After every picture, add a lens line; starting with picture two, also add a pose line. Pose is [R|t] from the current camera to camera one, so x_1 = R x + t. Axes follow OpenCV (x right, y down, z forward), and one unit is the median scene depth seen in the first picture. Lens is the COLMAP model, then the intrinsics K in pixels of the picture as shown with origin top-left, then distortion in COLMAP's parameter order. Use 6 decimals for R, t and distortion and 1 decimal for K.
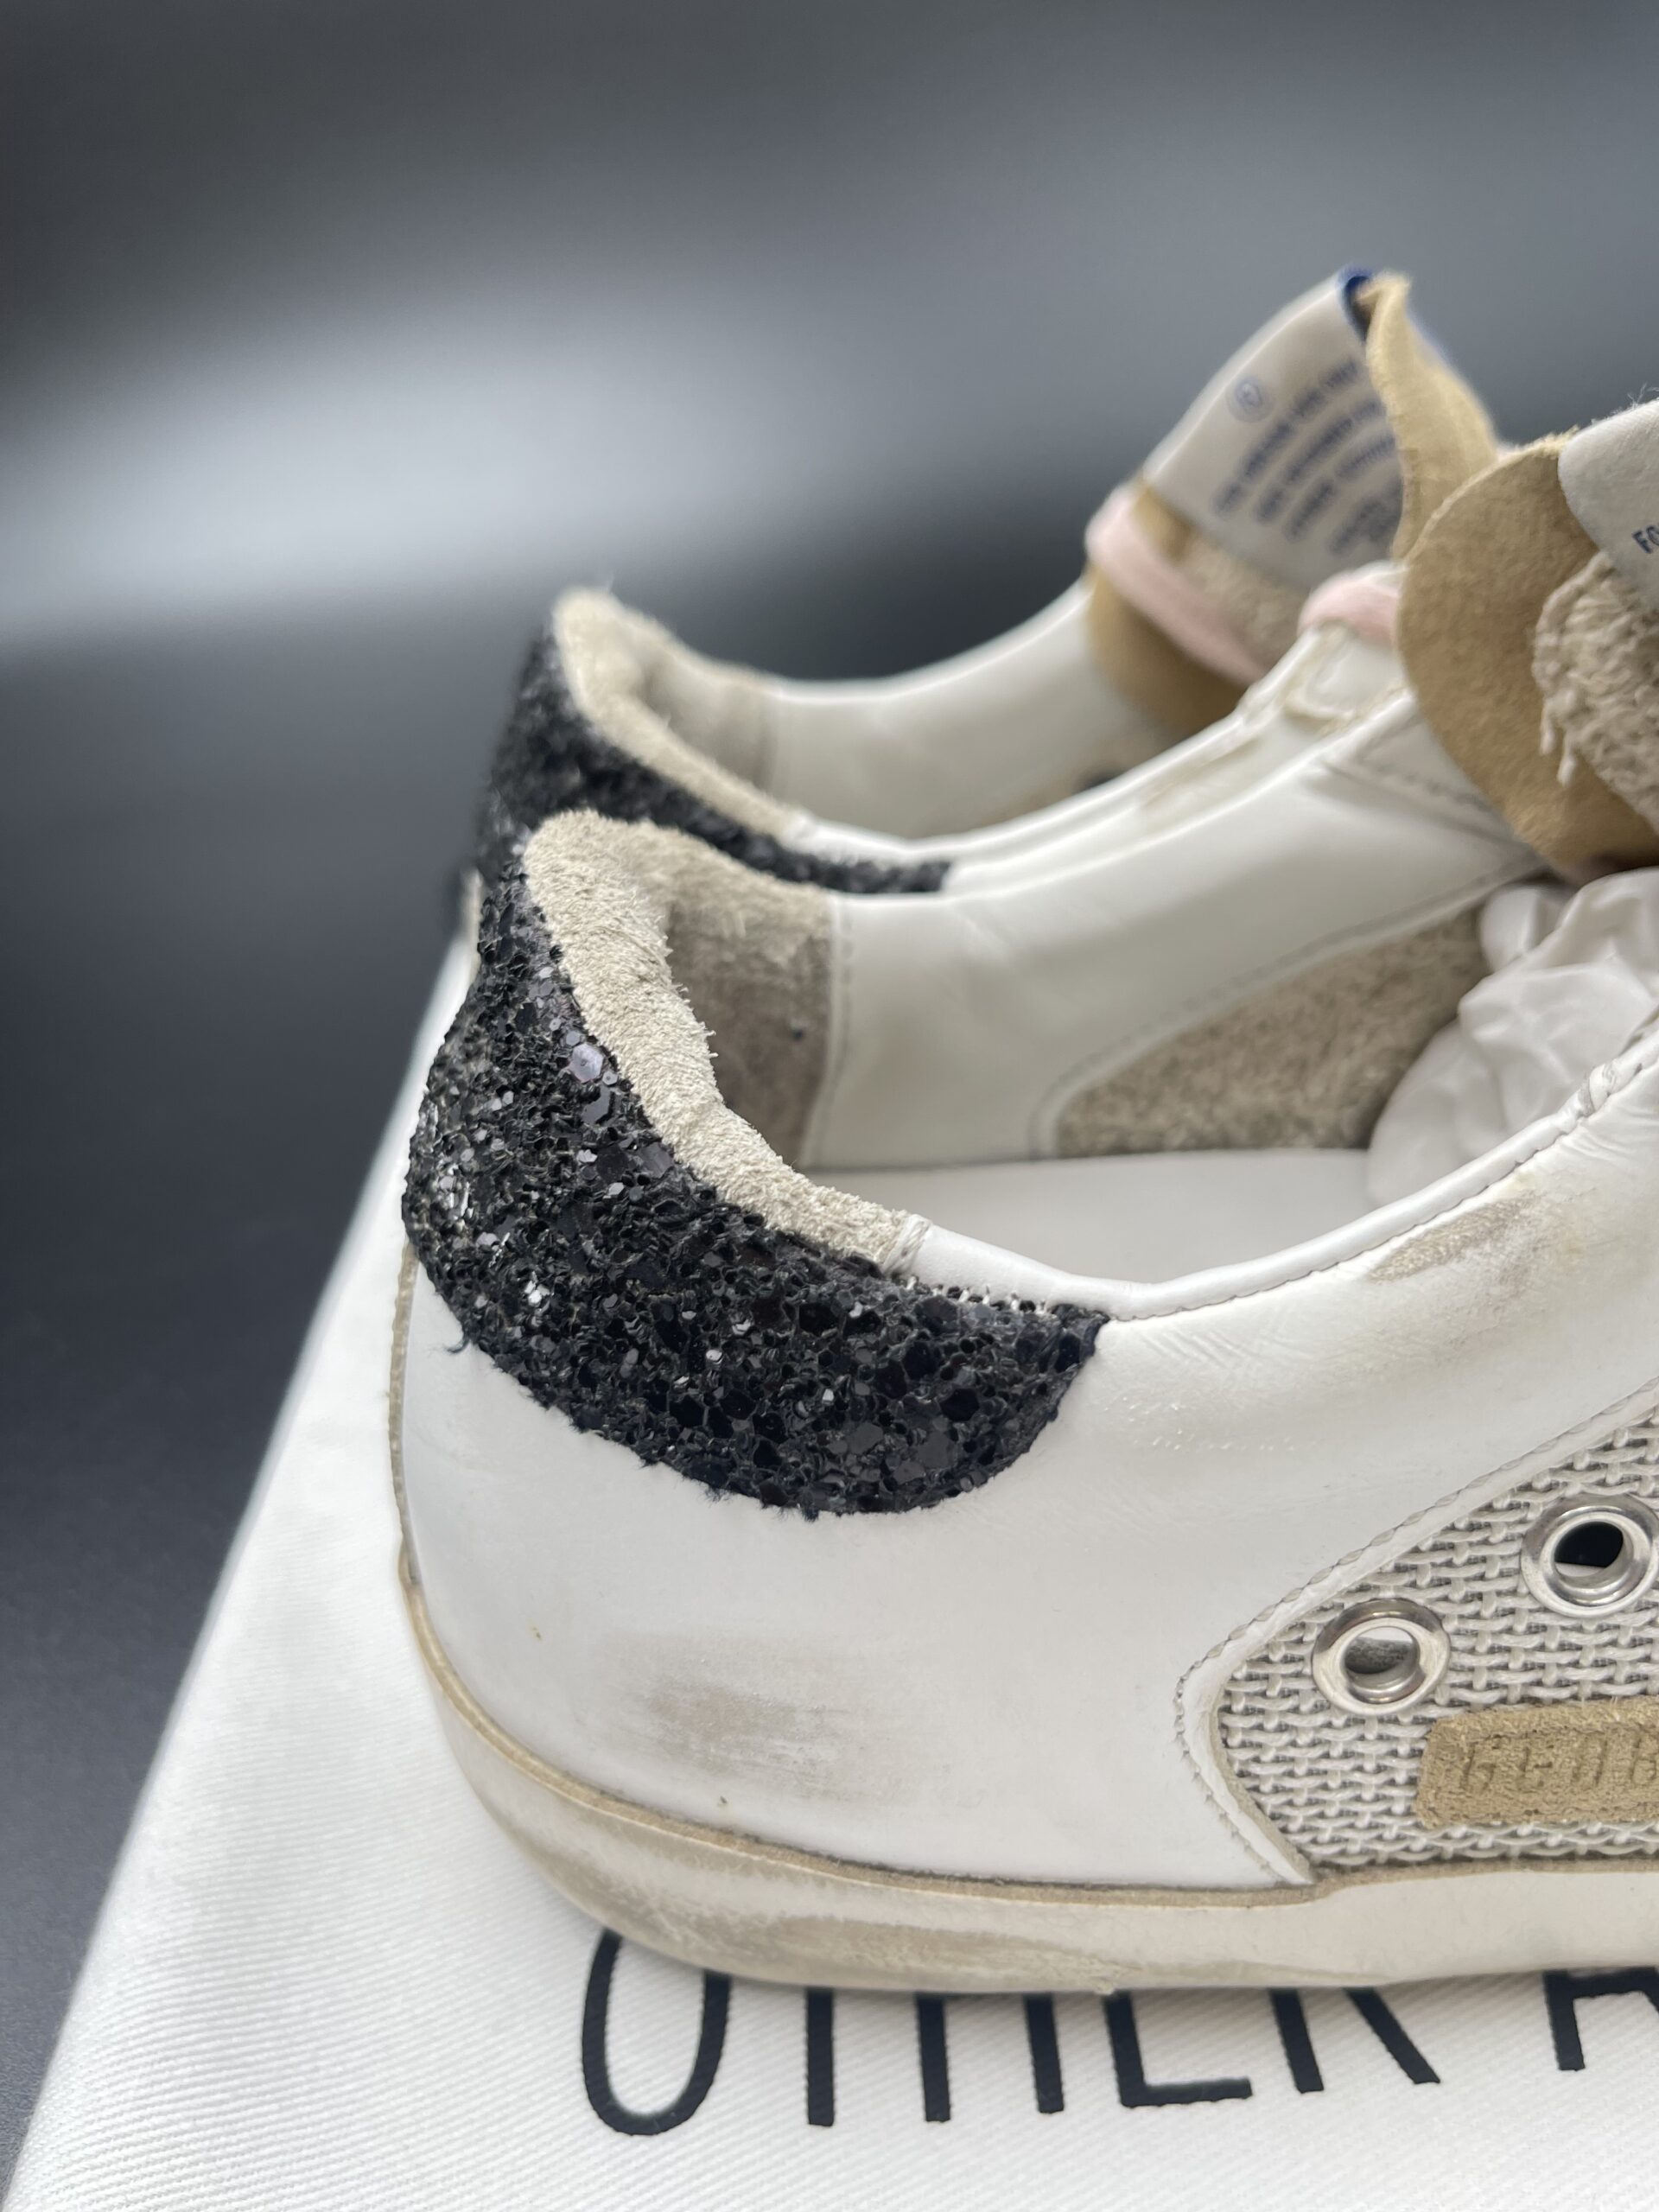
lens RADIAL K [[1763.3, 0, 834.1], [0, 1763.3, 1075.4], [0, 0, 1]] dist [0.001239, -0.003734]
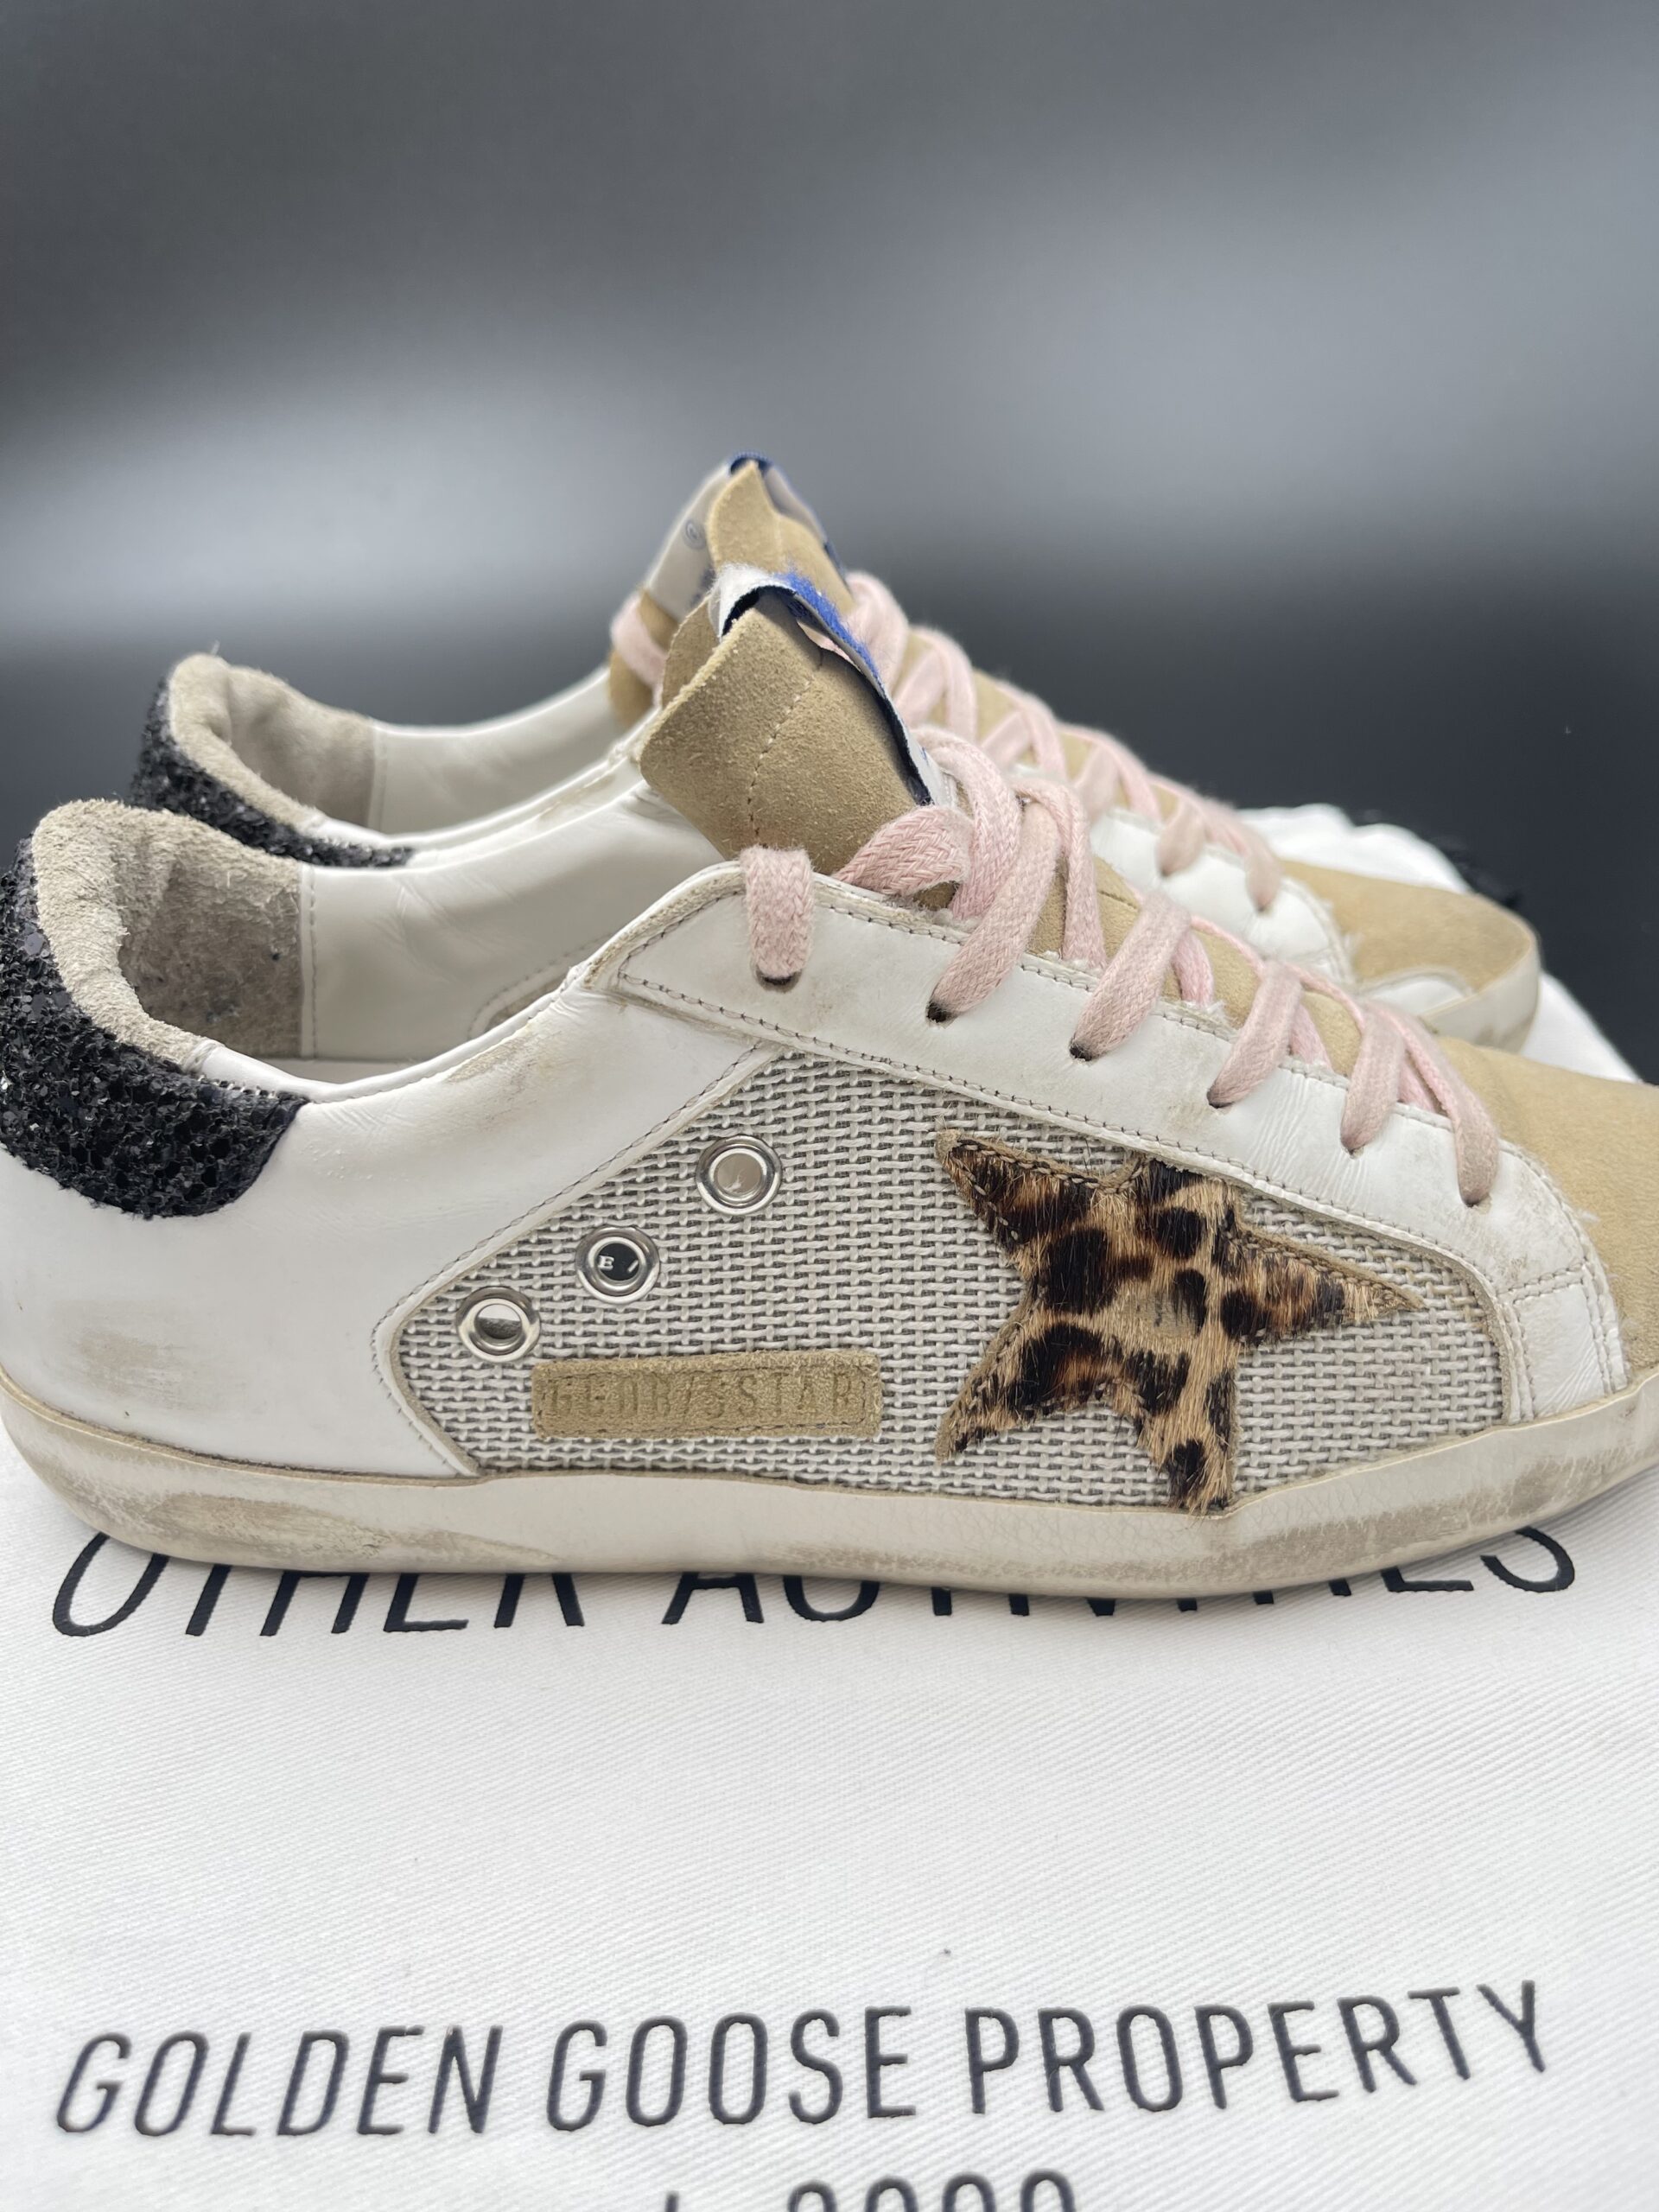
lens RADIAL K [[1751.1, 0, 834.0], [0, 1751.1, 1078.8], [0, 0, 1]] dist [0.069065, -0.217234]
pose [[0.998922, 0.044729, -0.012409, 0.625540], [-0.044923, 0.998866, -0.015783, 0.109104], [0.011689, 0.016324, 0.999798, -0.641657]]
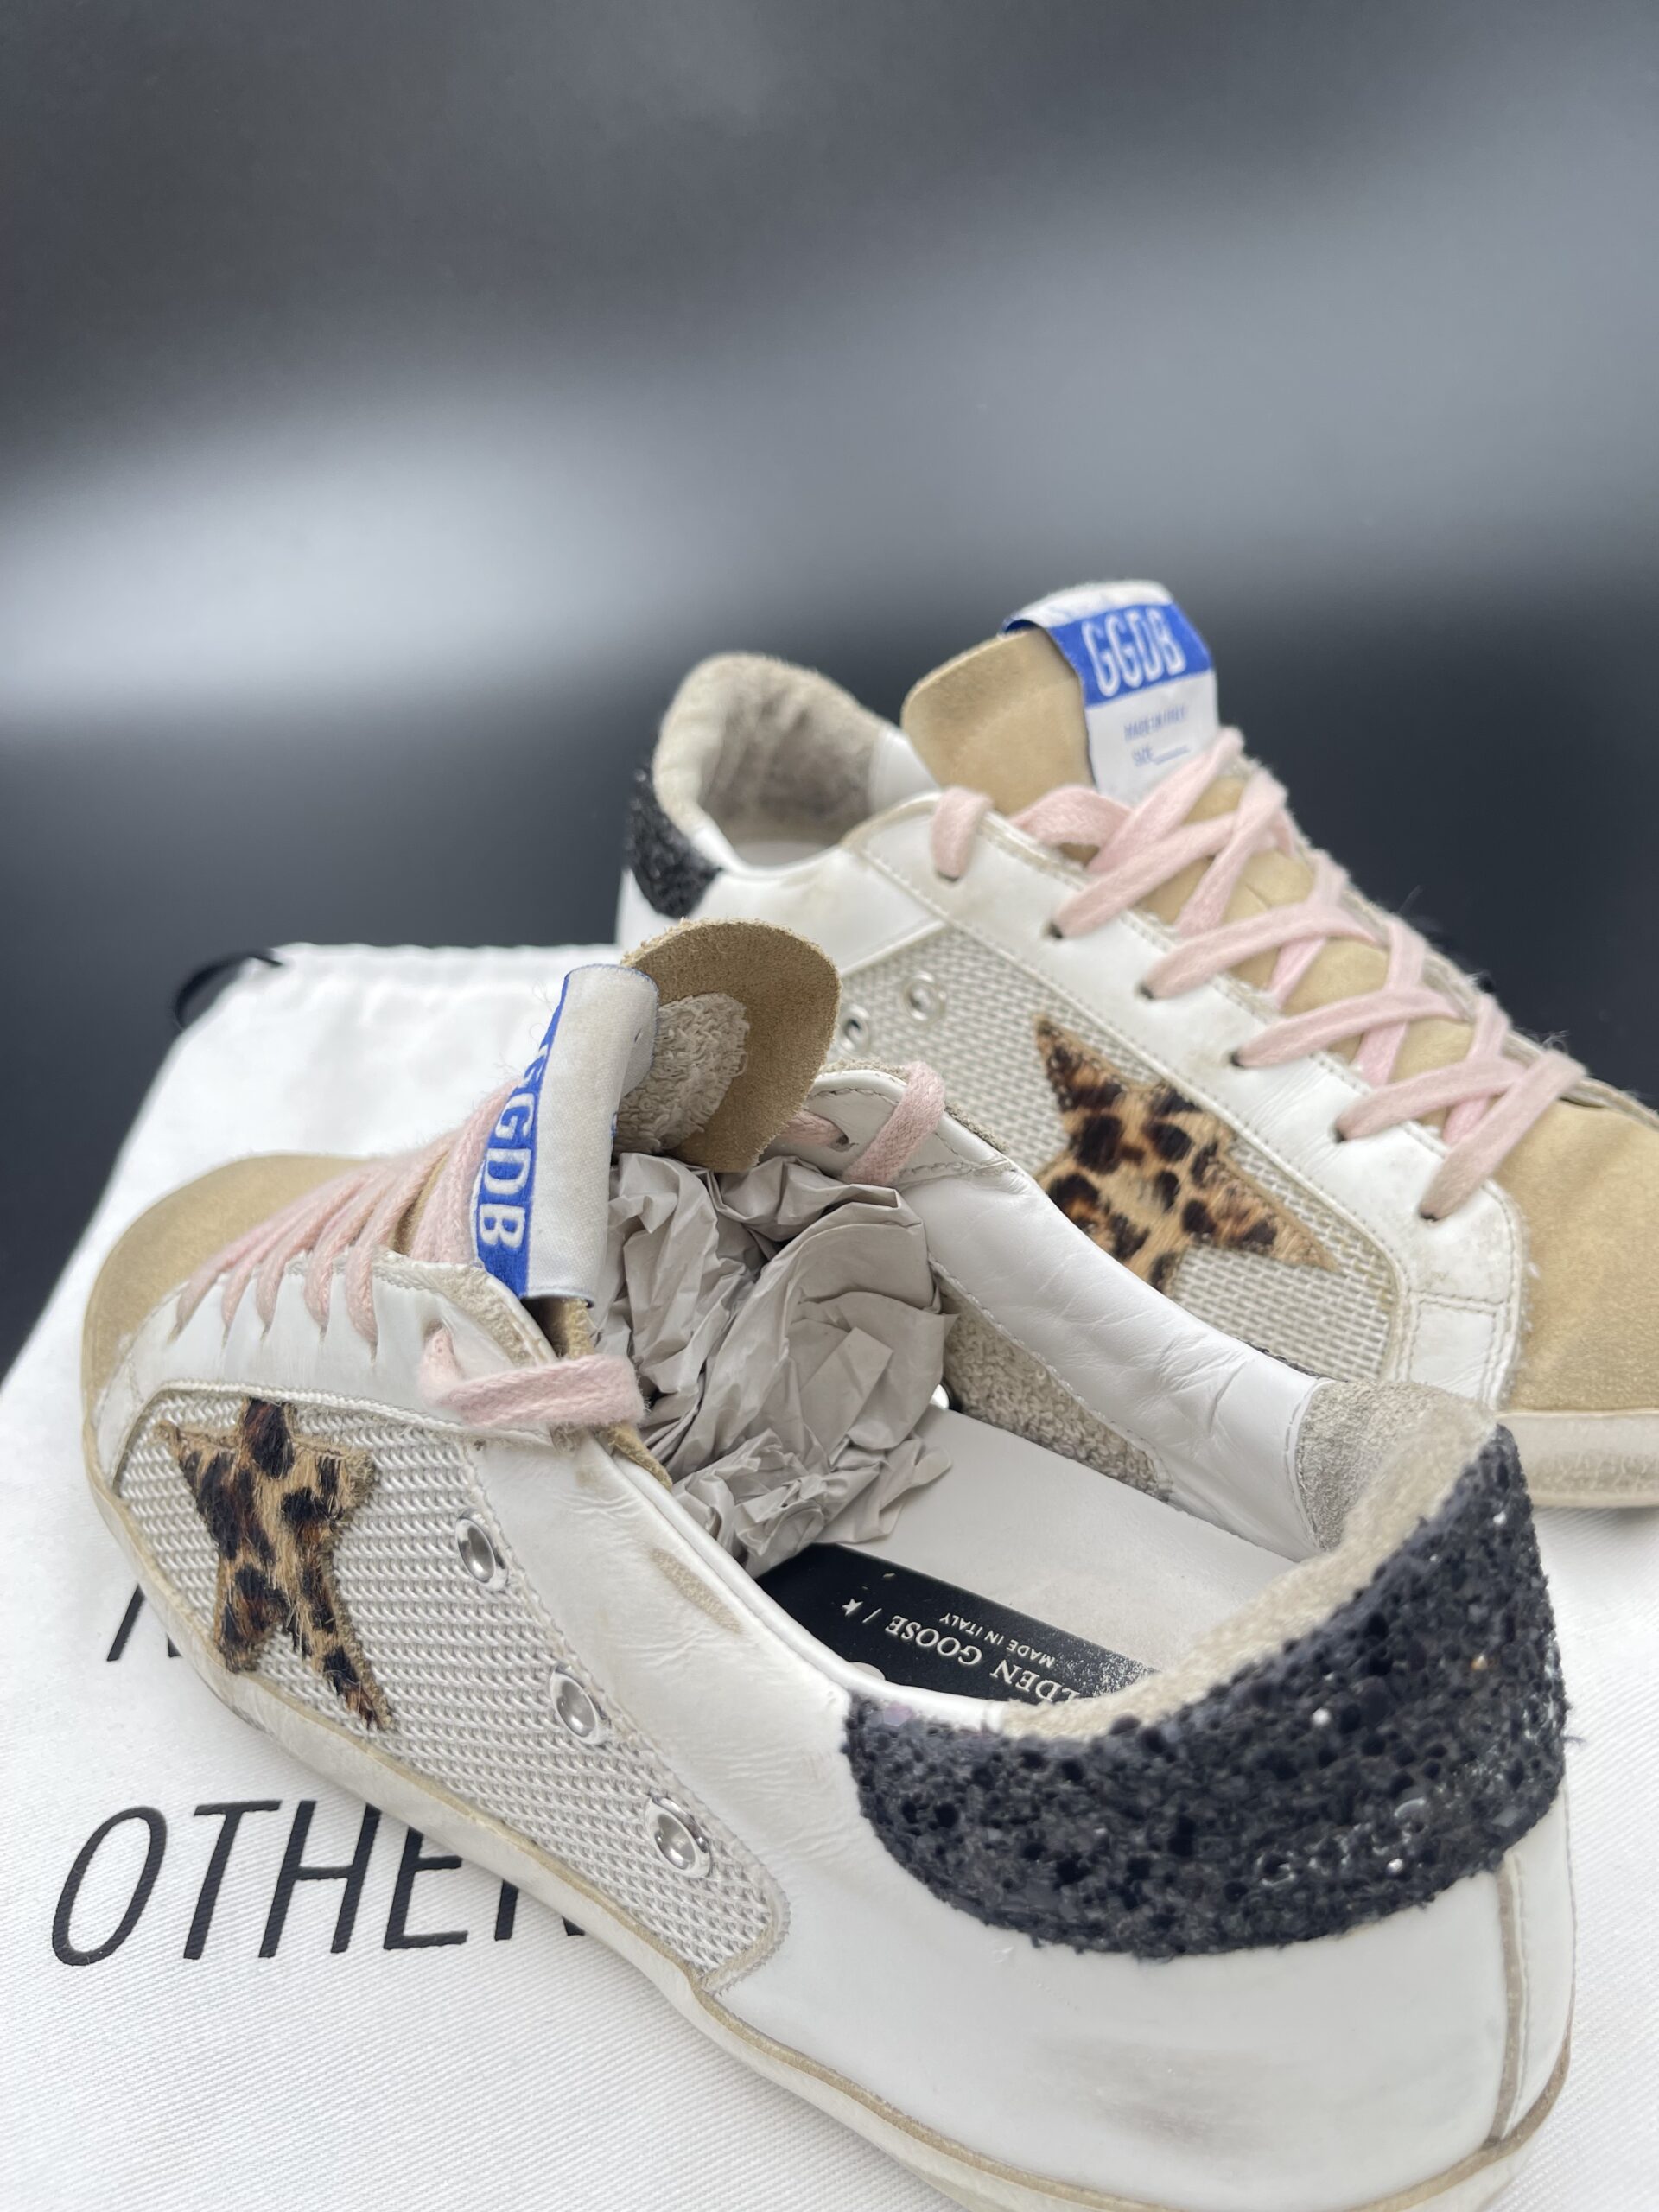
lens RADIAL K [[1751.1, 0, 834.0], [0, 1751.1, 1078.8], [0, 0, 1]] dist [0.069065, -0.217234]
pose [[0.723070, 0.380867, -0.576289, 1.853897], [-0.334582, 0.922975, 0.190190, -0.138292], [0.604337, 0.055296, 0.794807, -1.022380]]
